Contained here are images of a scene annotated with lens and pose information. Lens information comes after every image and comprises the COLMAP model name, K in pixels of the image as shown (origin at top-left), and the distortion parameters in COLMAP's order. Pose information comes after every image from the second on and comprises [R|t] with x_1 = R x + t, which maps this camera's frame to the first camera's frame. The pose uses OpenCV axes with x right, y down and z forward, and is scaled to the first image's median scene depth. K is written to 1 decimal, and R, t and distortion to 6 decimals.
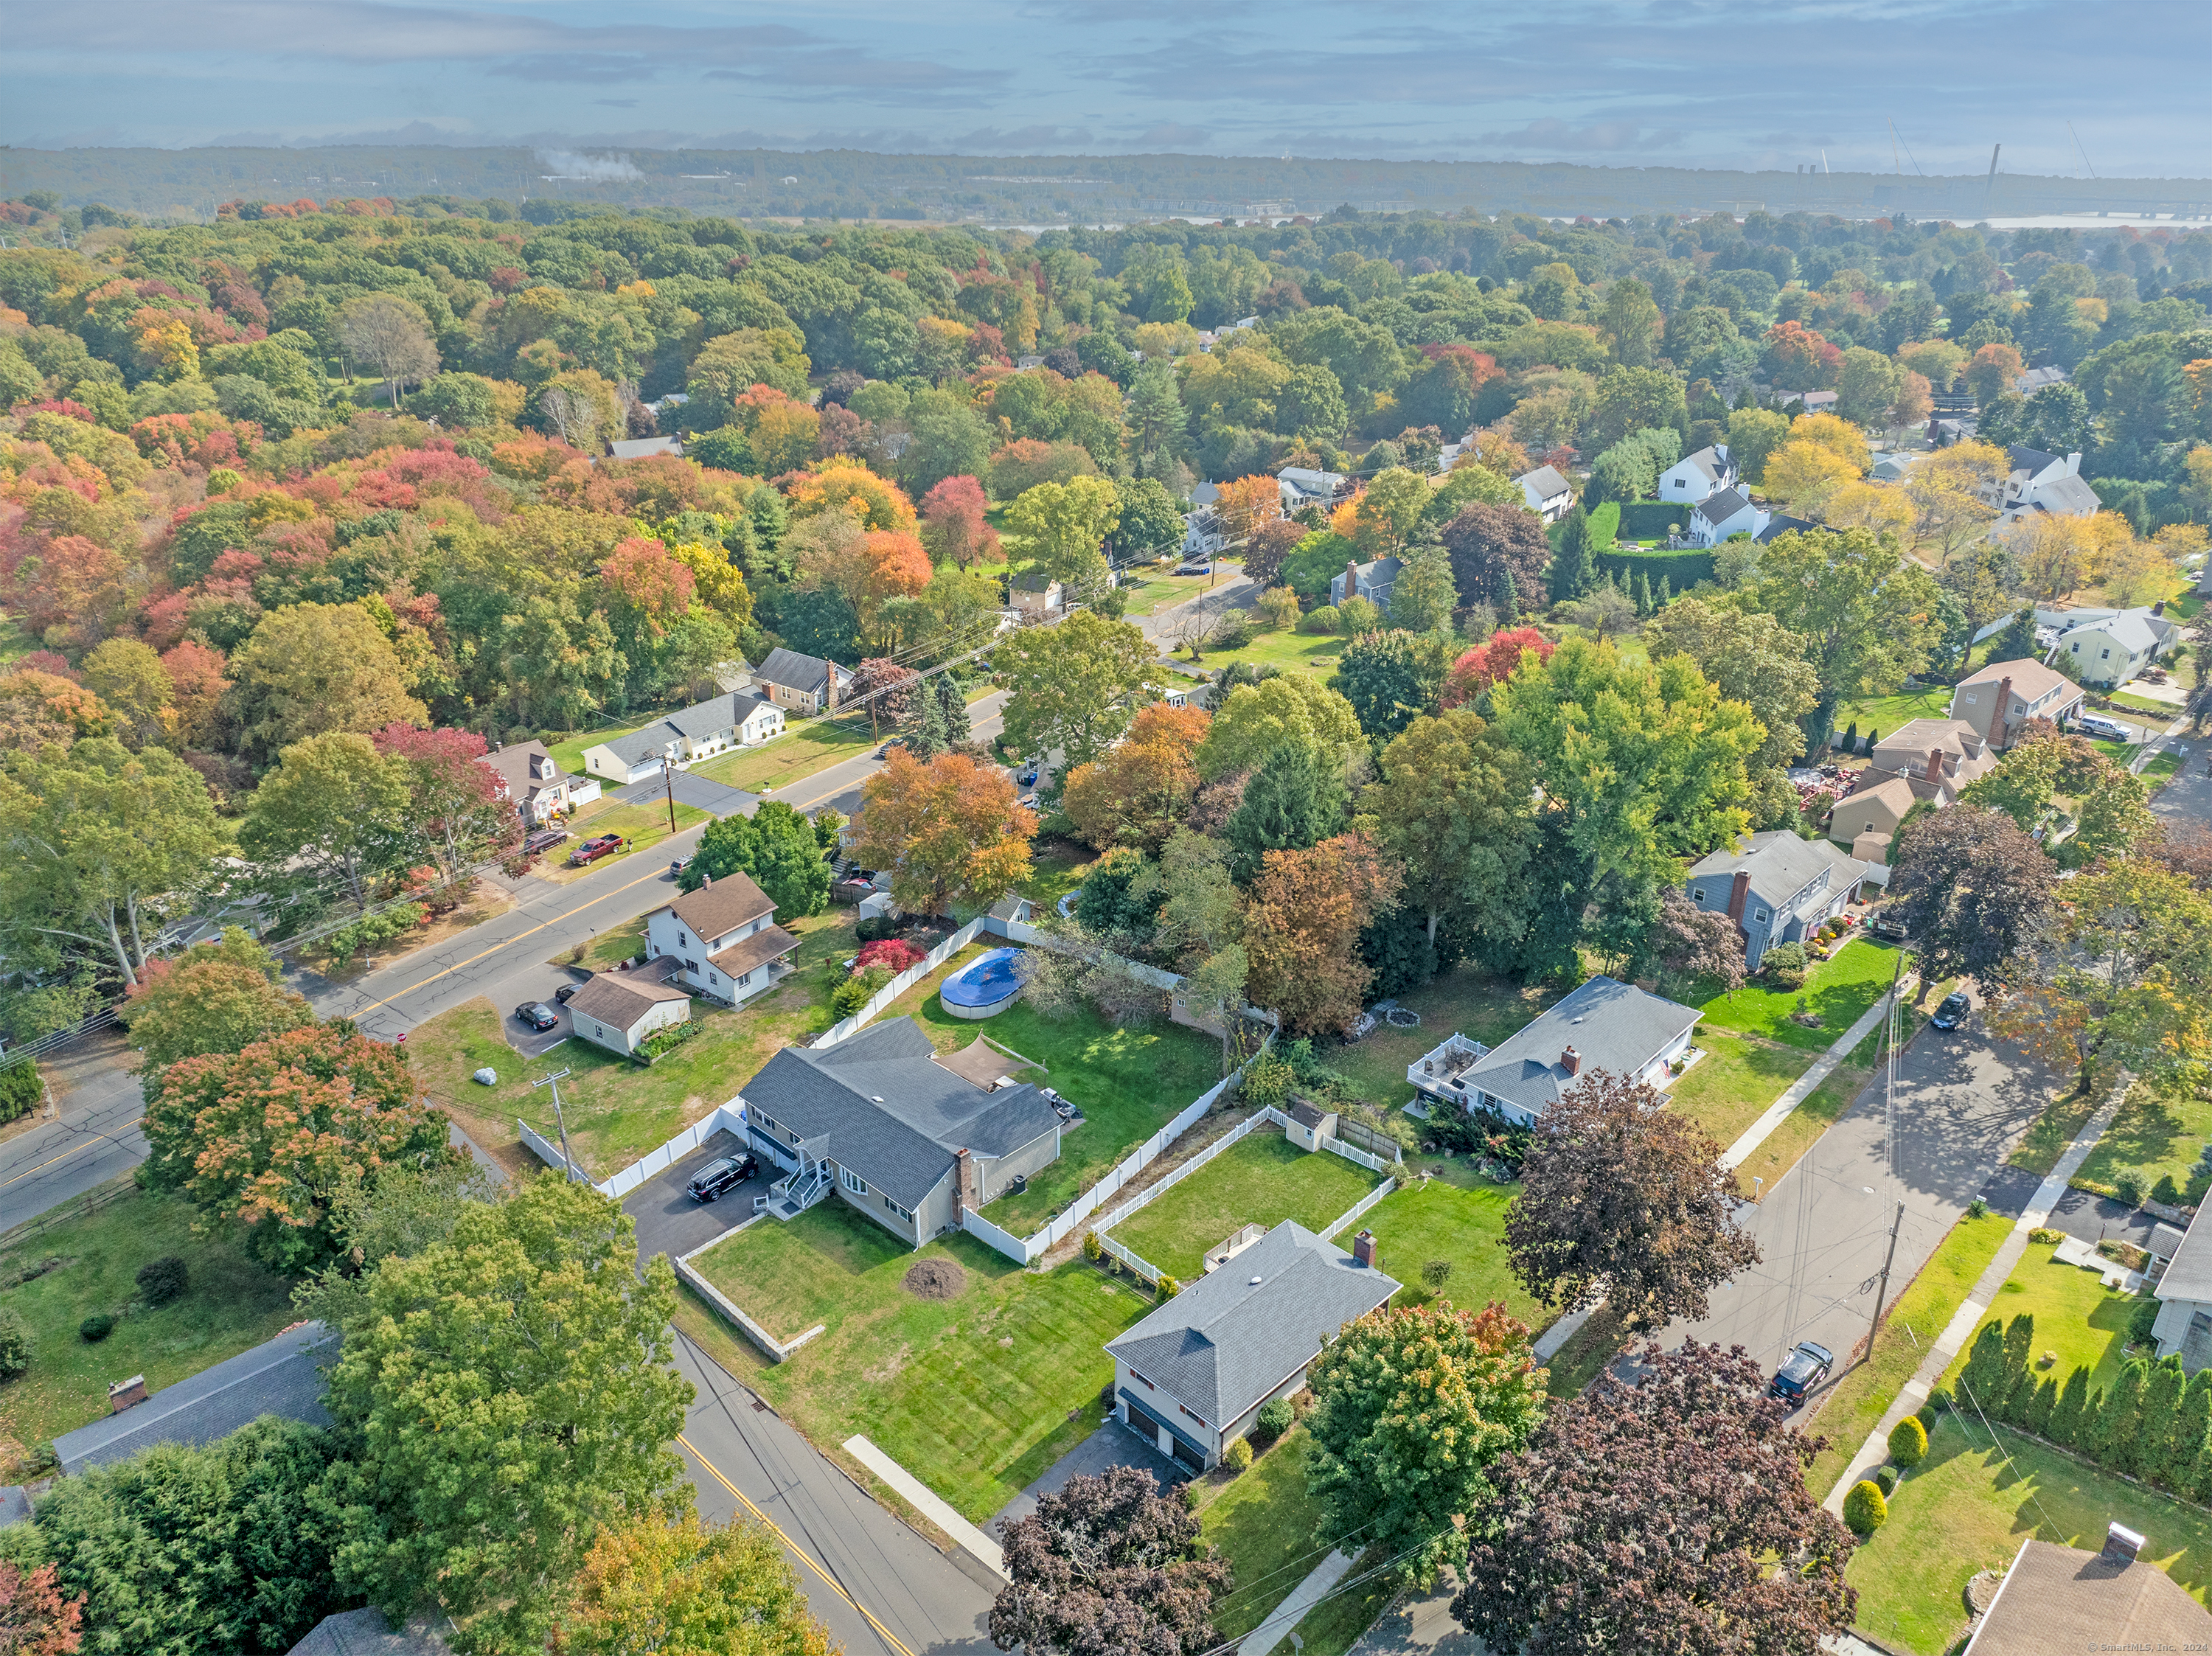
lens RADIAL K [[1559.8, 0, 1104.5], [0, 1559.8, 820.0], [0, 0, 1]] dist [-0.043775, 0.010796]
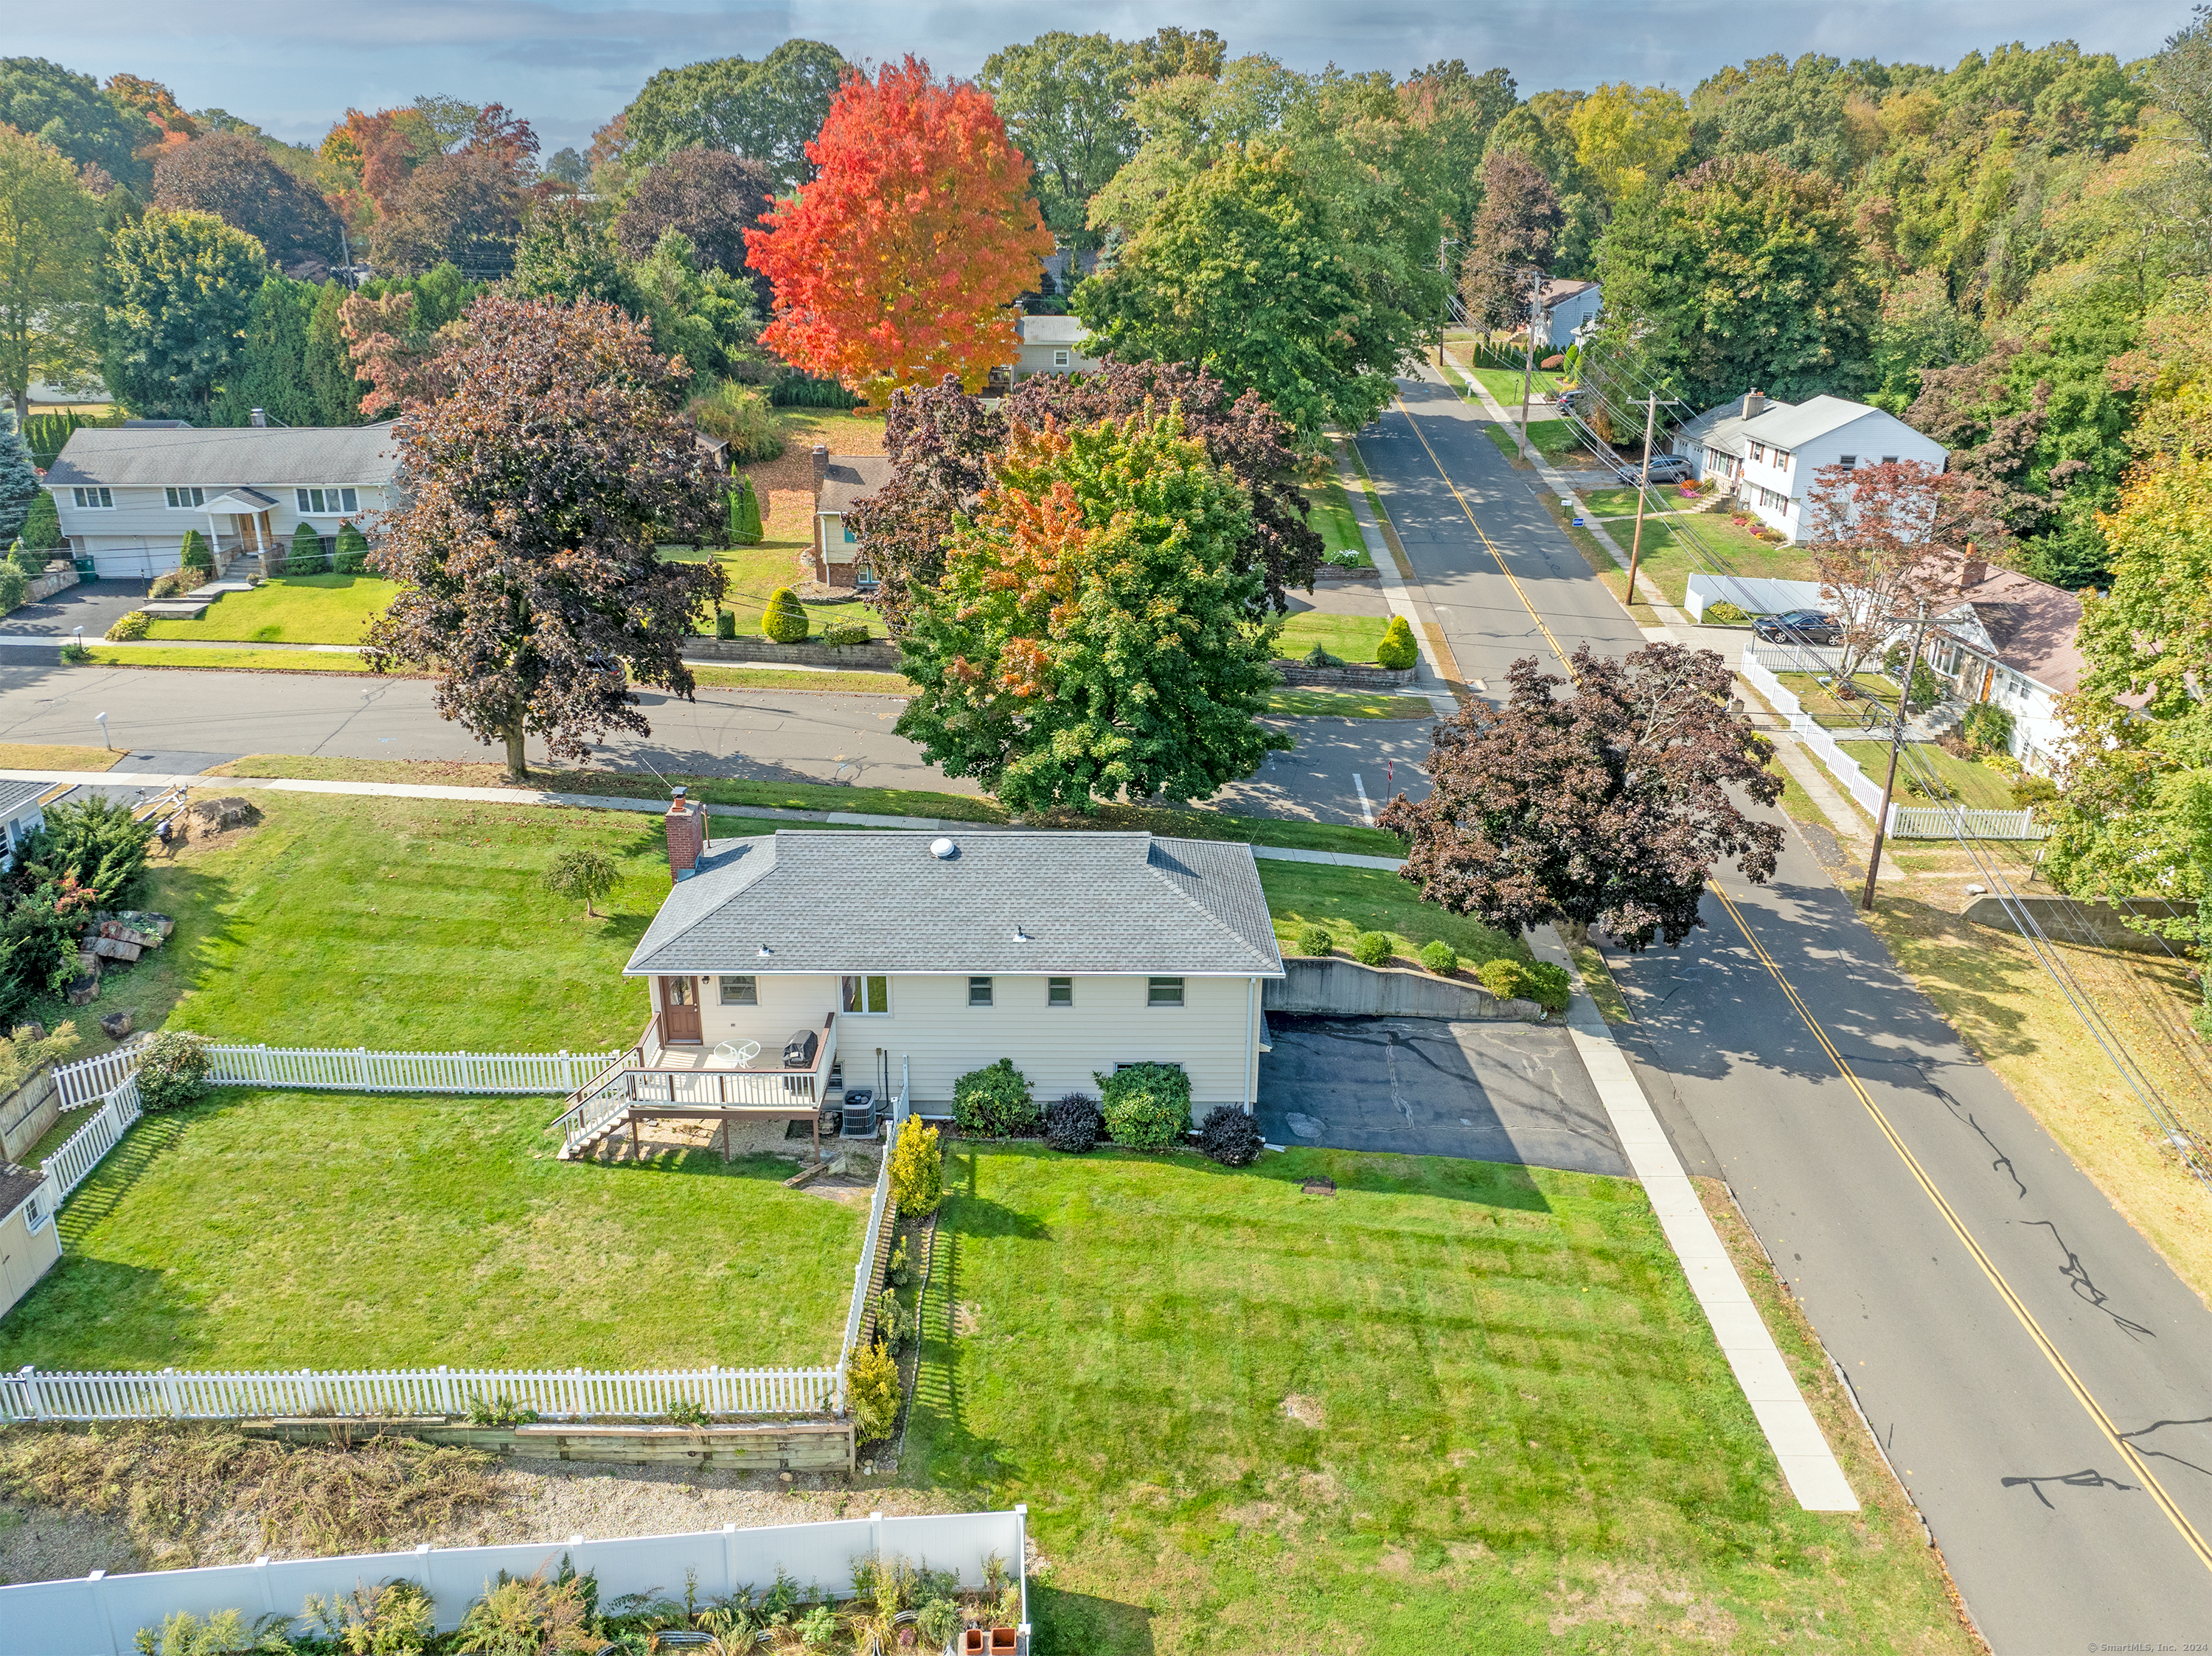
lens RADIAL K [[1559.8, 0, 1112.3], [0, 1559.8, 825.8], [0, 0, 1]] dist [-0.043775, 0.010796]
pose [[-0.725164, -0.251570, 0.640976, -0.199618], [0.264768, 0.757432, 0.596820, 0.026480], [-0.635638, 0.602502, -0.482655, 1.023524]]
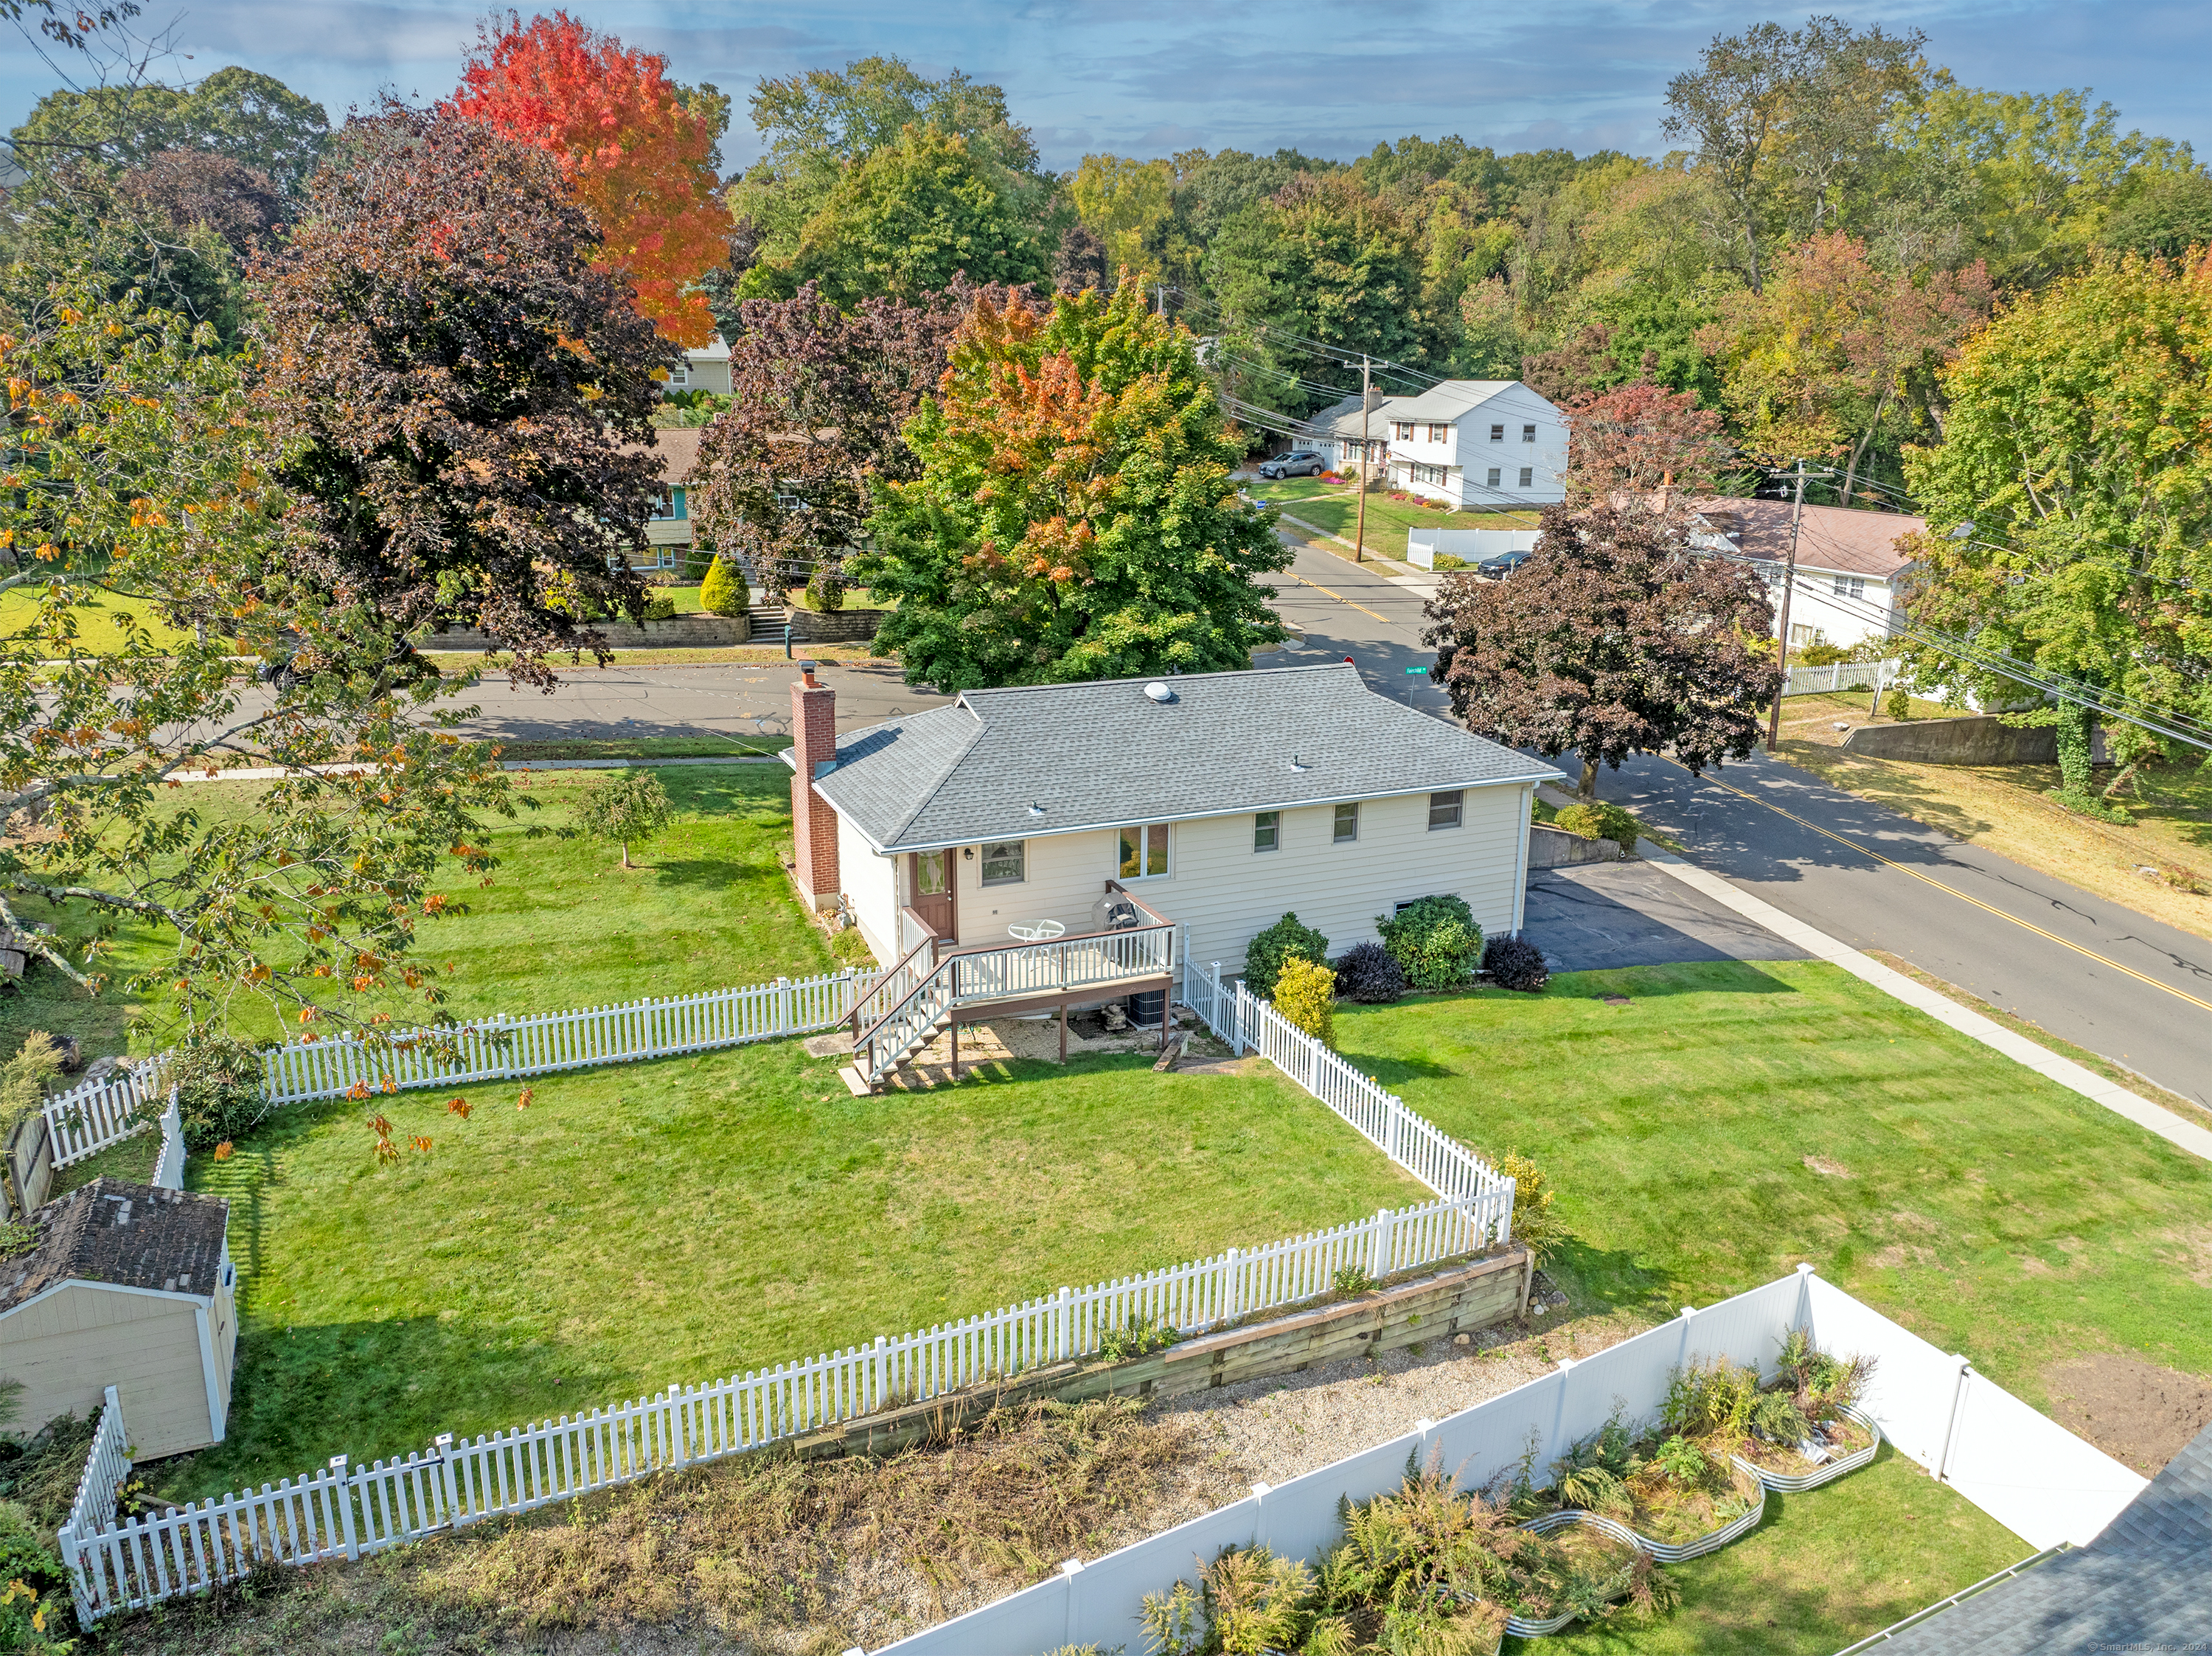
lens RADIAL K [[1559.8, 0, 1109.3], [0, 1559.8, 820.1], [0, 0, 1]] dist [-0.043775, 0.010796]
pose [[-0.935541, -0.102860, 0.337908, -0.024066], [0.134092, 0.781617, 0.609176, 0.068752], [-0.326775, 0.615220, -0.717442, 1.128047]]
